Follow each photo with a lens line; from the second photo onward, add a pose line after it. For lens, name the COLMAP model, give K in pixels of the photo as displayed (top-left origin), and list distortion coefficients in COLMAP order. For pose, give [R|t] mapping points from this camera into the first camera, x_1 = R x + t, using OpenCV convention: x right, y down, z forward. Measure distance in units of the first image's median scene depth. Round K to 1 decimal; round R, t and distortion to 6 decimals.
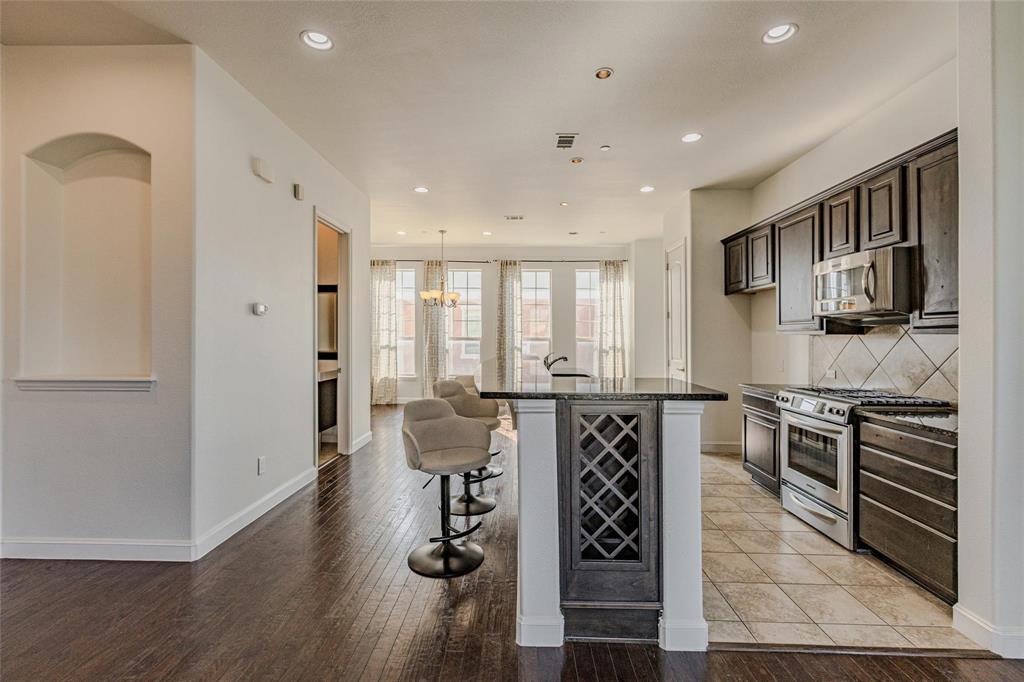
lens RADIAL K [[457.8, 0, 509.3], [0, 457.8, 331.5], [0, 0, 1]] dist [0.002617, 0.000353]
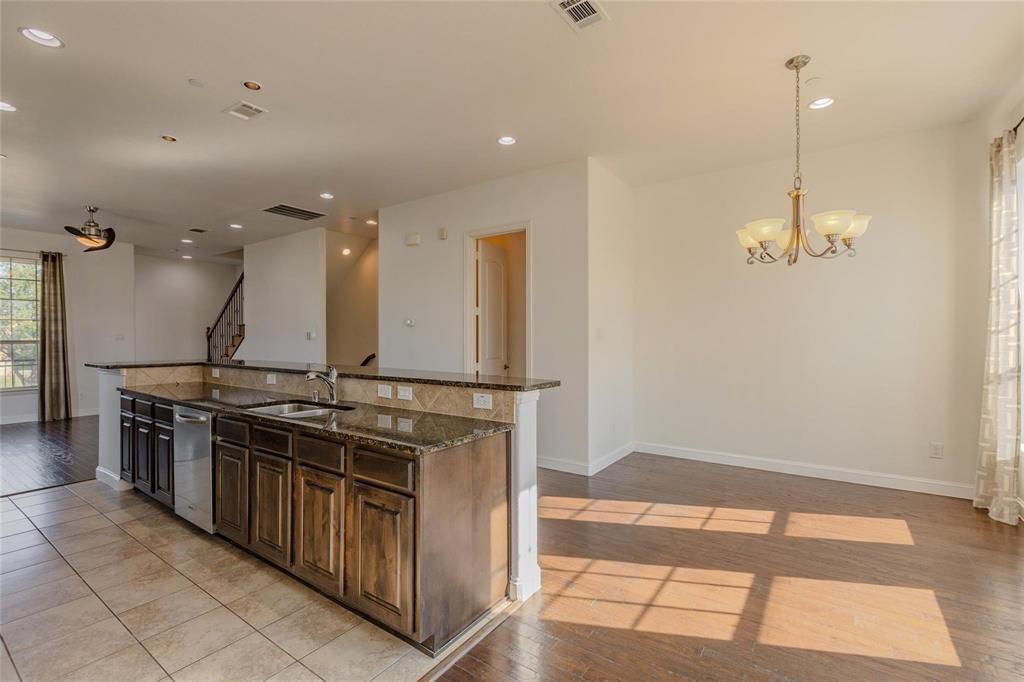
lens RADIAL K [[457.1, 0, 512.0], [0, 457.1, 341.0], [0, 0, 1]] dist [0.004837, 0.000425]
pose [[-0.551241, 0.001412, -0.834345, 0.627111], [0.005431, 0.999983, -0.001896, 0.024263], [0.834328, -0.005576, -0.551239, 2.102863]]
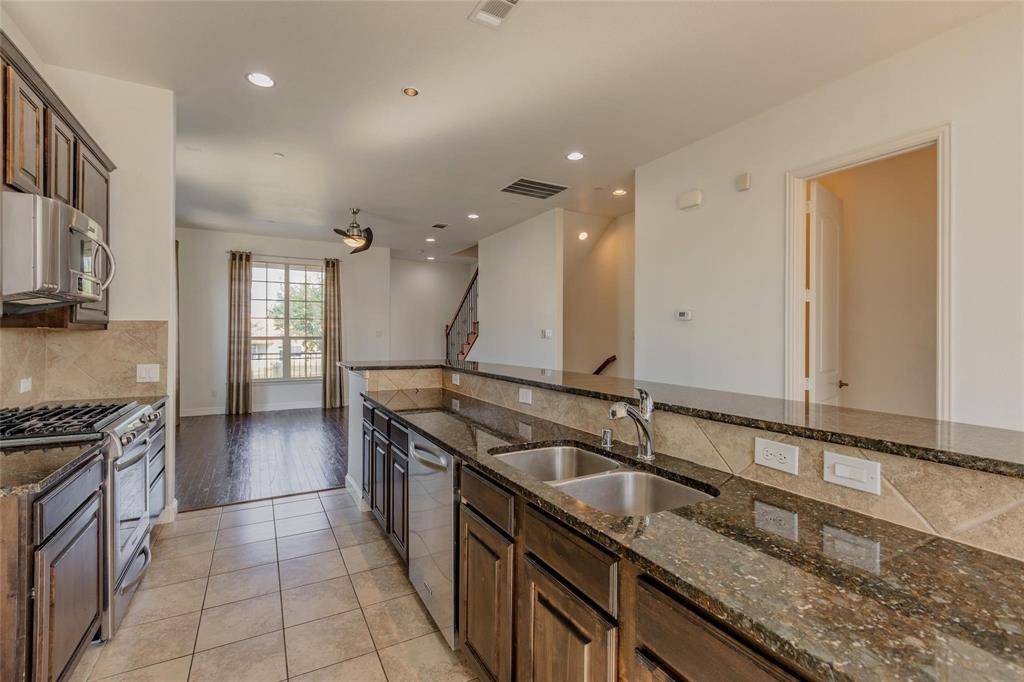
lens RADIAL K [[457.4, 0, 506.7], [0, 457.4, 338.5], [0, 0, 1]] dist [-0.000672, -0.000031]
pose [[-0.860971, -0.007016, -0.508605, 0.457351], [-0.005574, 0.999975, -0.004359, 0.019328], [0.508623, -0.000918, -0.860989, 1.690041]]
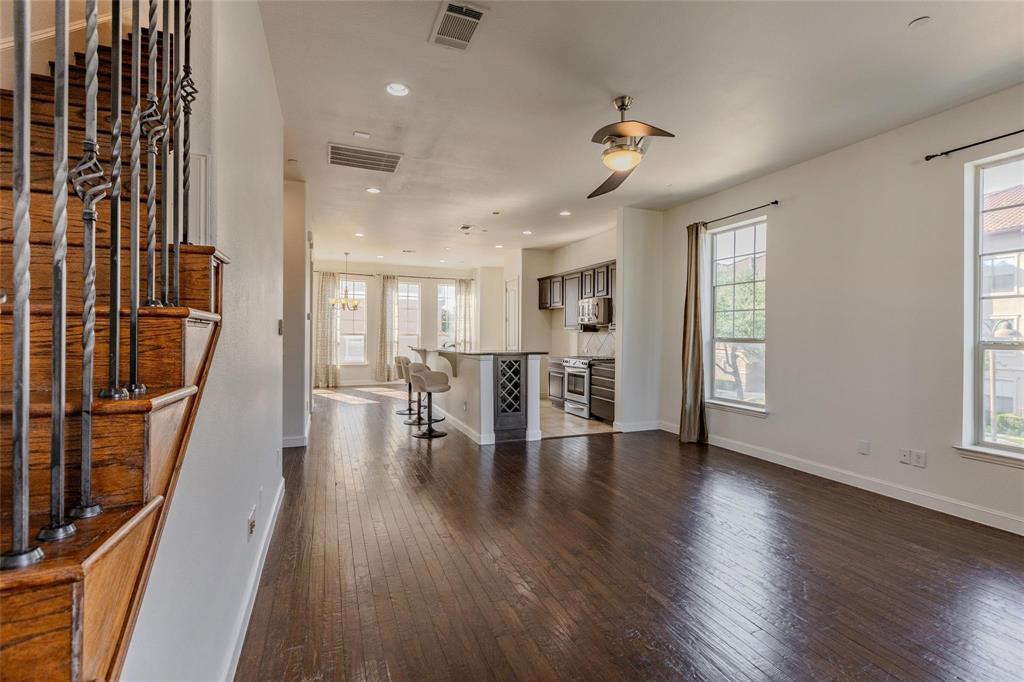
lens RADIAL K [[458.1, 0, 513.8], [0, 458.1, 334.4], [0, 0, 1]] dist [0.001817, 0.000292]
pose [[0.914953, 0.001788, 0.403557, -0.493128], [-0.007429, 0.999895, 0.012414, -0.007402], [-0.403493, -0.014357, 0.914870, -0.864181]]
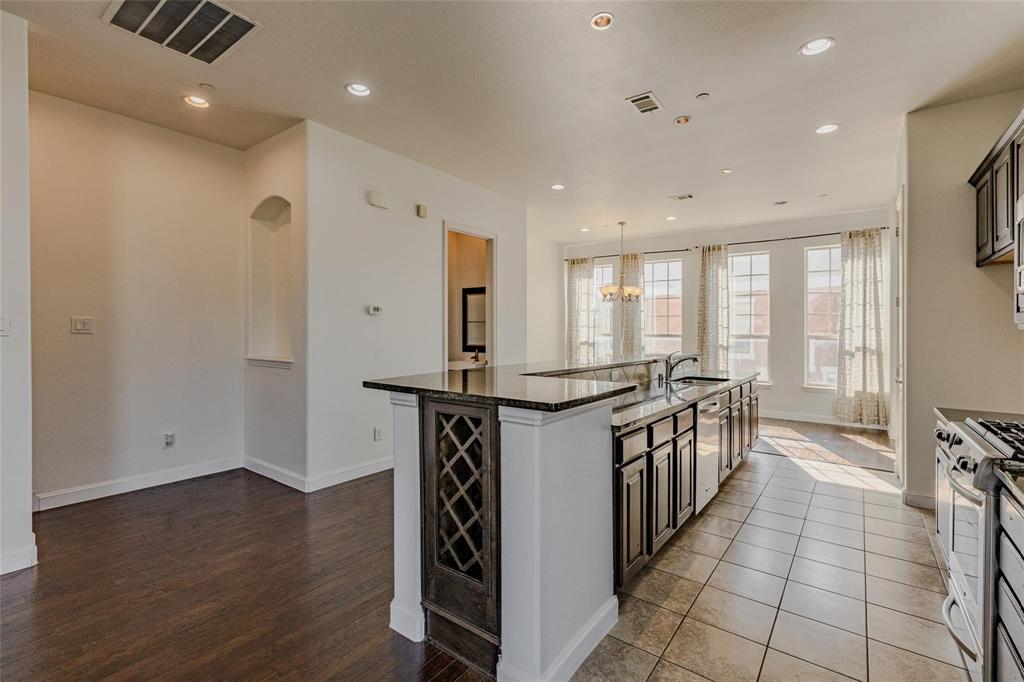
lens RADIAL K [[458.1, 0, 513.8], [0, 458.1, 334.4], [0, 0, 1]] dist [0.001817, 0.000292]
pose [[0.816150, 0.003611, -0.577829, 0.465383], [0.003655, 0.999928, 0.011411, 0.004739], [0.577829, -0.011424, 0.816078, 0.173170]]
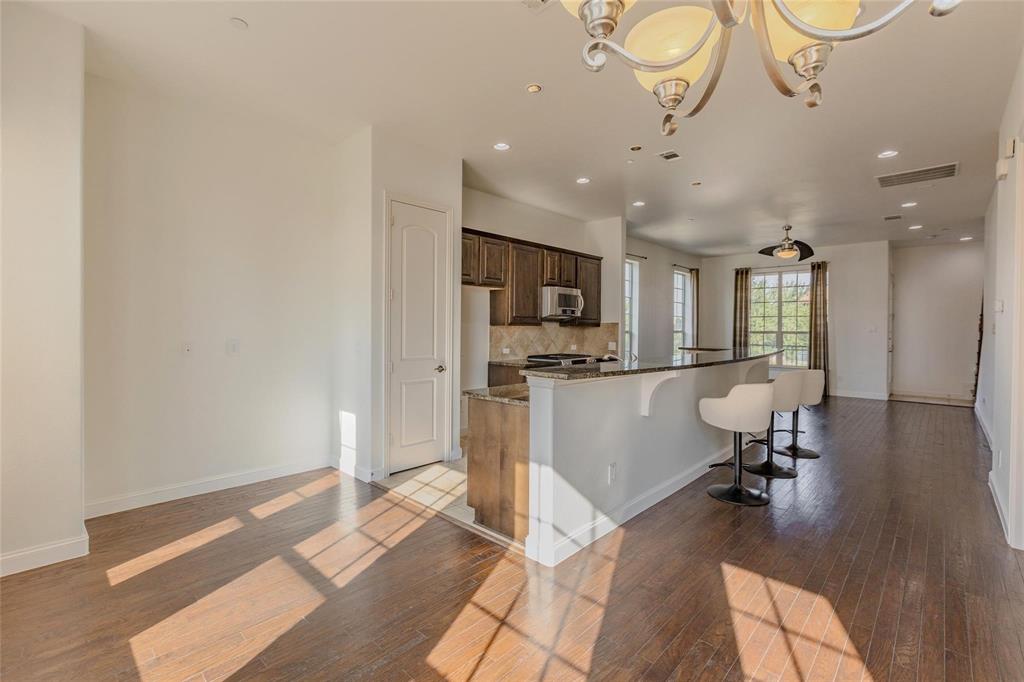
lens RADIAL K [[453.1, 0, 513.4], [0, 453.1, 332.9], [0, 0, 1]] dist [0.001636, 0.000483]
pose [[-0.750418, -0.018361, 0.660708, -0.371185], [-0.016672, 0.999822, 0.008849, 0.019036], [-0.660753, -0.004375, -0.750591, 2.328336]]
